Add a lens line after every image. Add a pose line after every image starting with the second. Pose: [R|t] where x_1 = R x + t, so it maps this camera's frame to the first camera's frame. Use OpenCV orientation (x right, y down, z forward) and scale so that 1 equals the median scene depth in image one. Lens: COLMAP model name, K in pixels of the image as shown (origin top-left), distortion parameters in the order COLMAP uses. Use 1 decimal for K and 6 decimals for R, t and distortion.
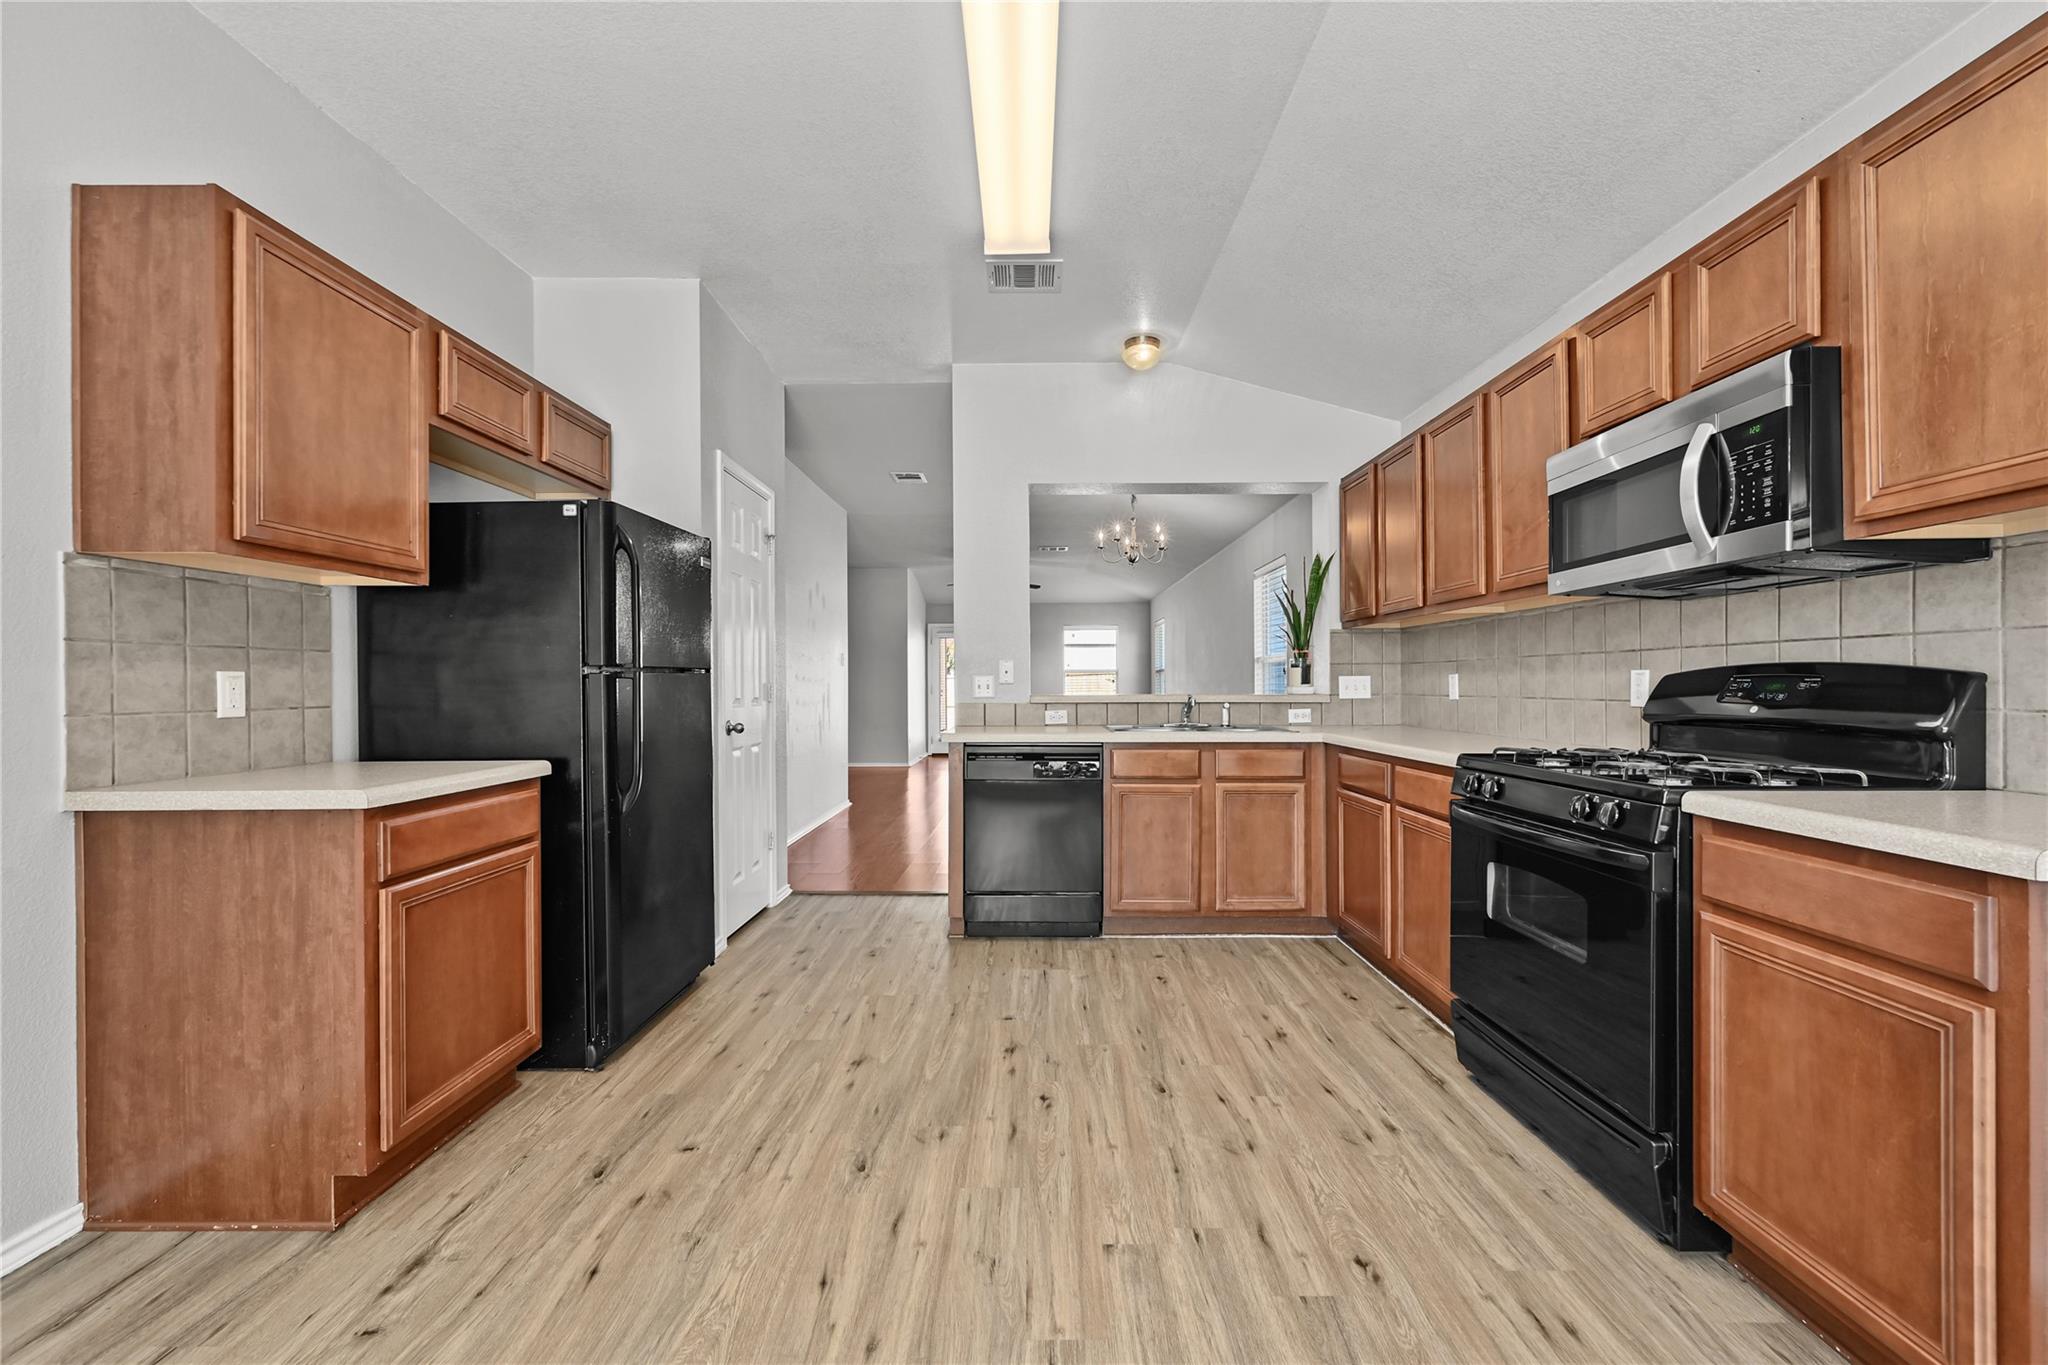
lens RADIAL K [[817.4, 0, 1032.0], [0, 817.4, 680.6], [0, 0, 1]] dist [-0.000593, 0.000275]
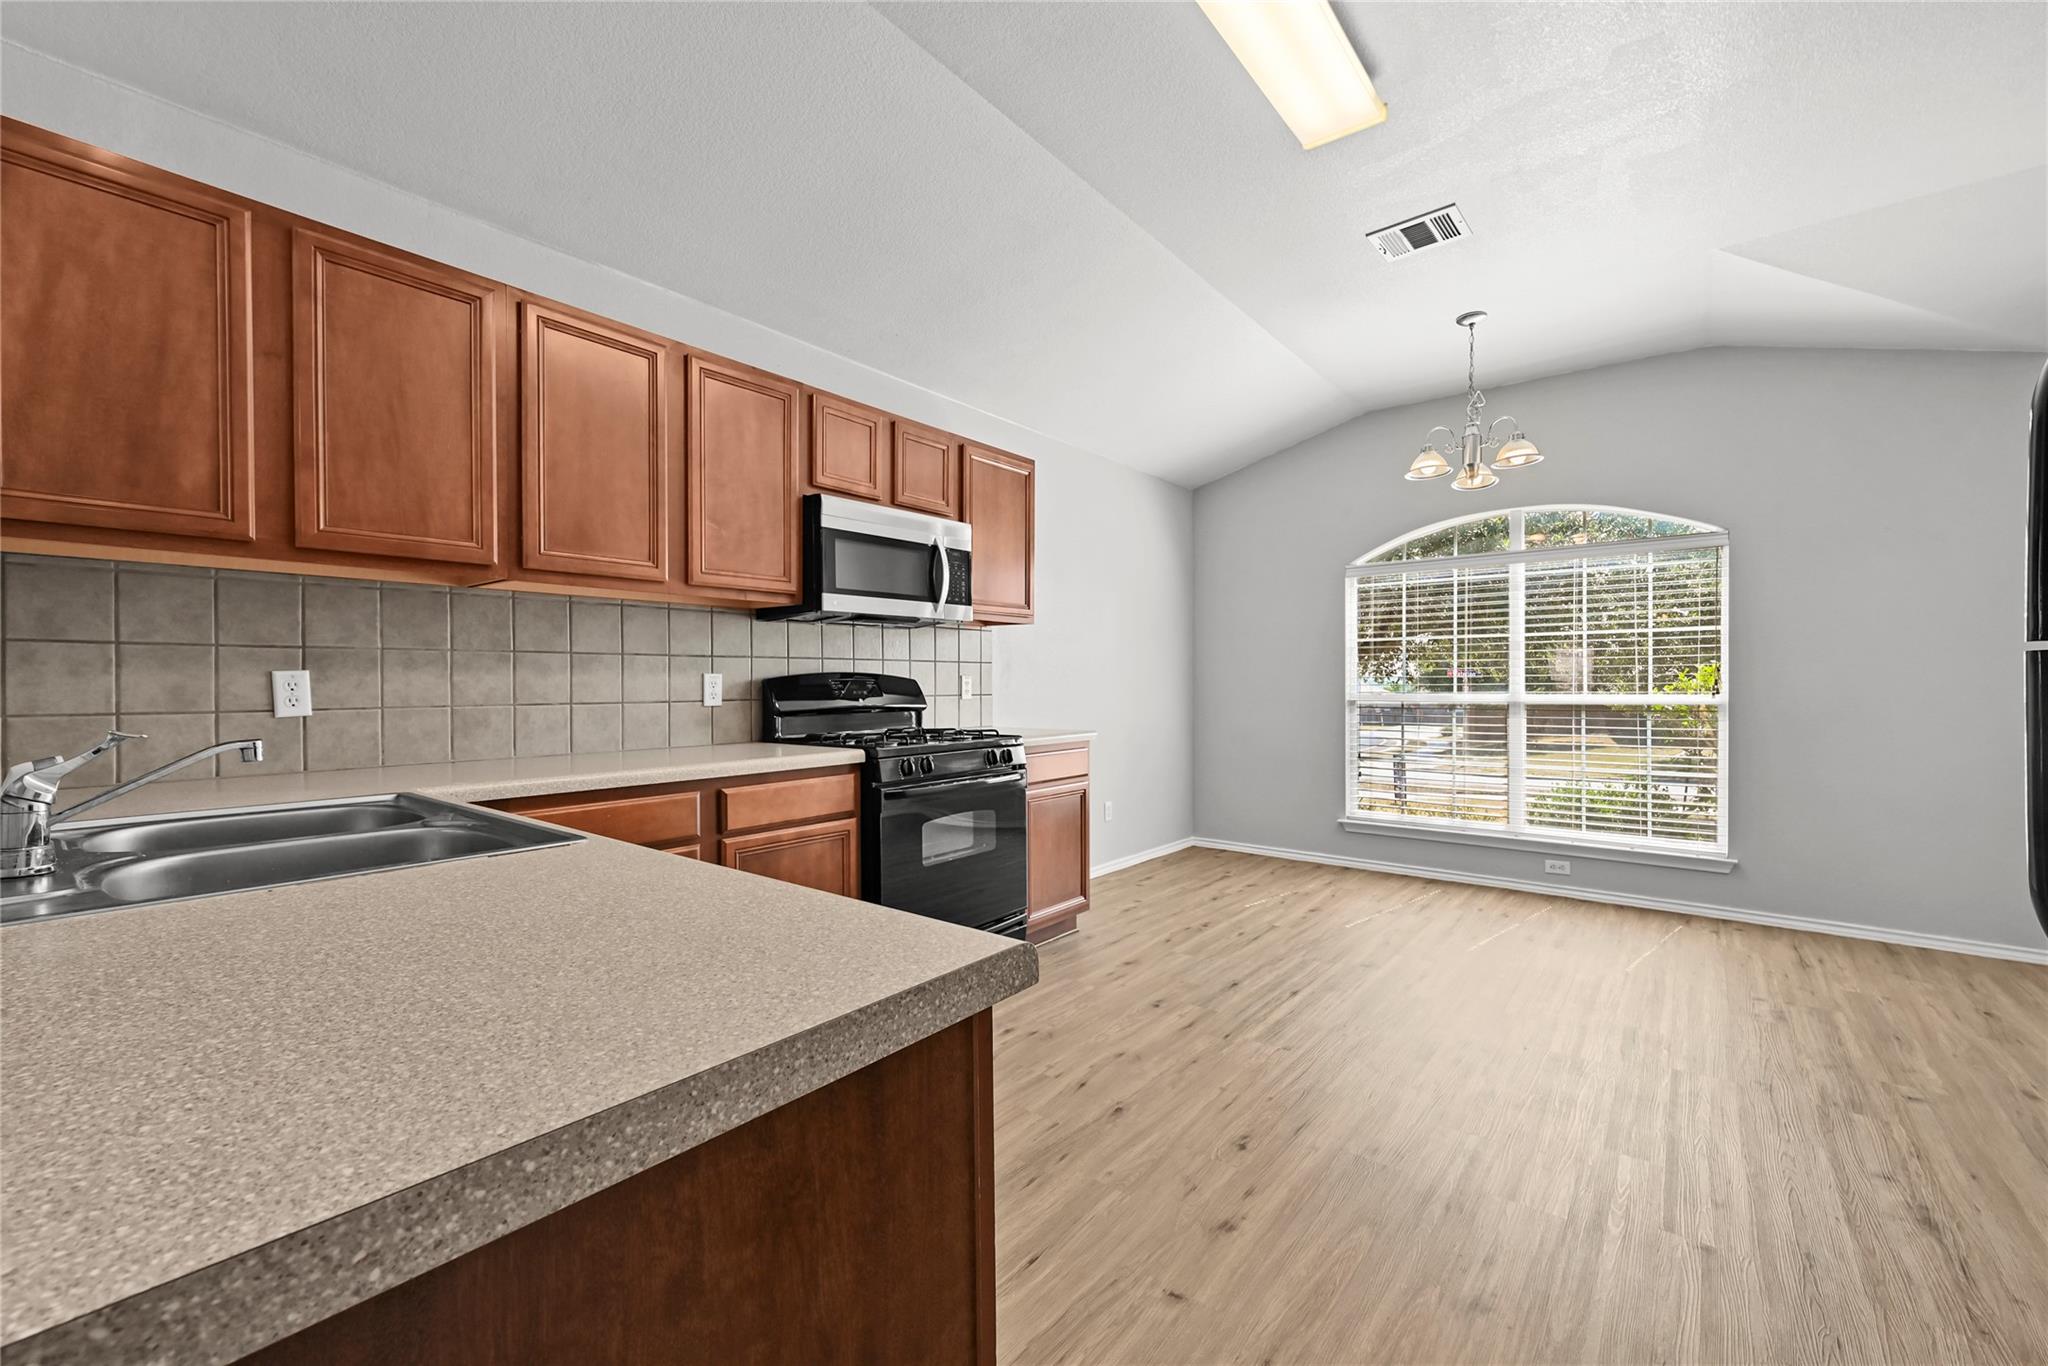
lens RADIAL K [[817.4, 0, 1040.0], [0, 817.4, 686.5], [0, 0, 1]] dist [-0.000593, 0.000275]
pose [[-0.783007, 0.004300, 0.621998, -0.372226], [0.006196, 0.999980, 0.000887, 0.007499], [-0.621982, 0.004548, -0.783018, 1.846500]]
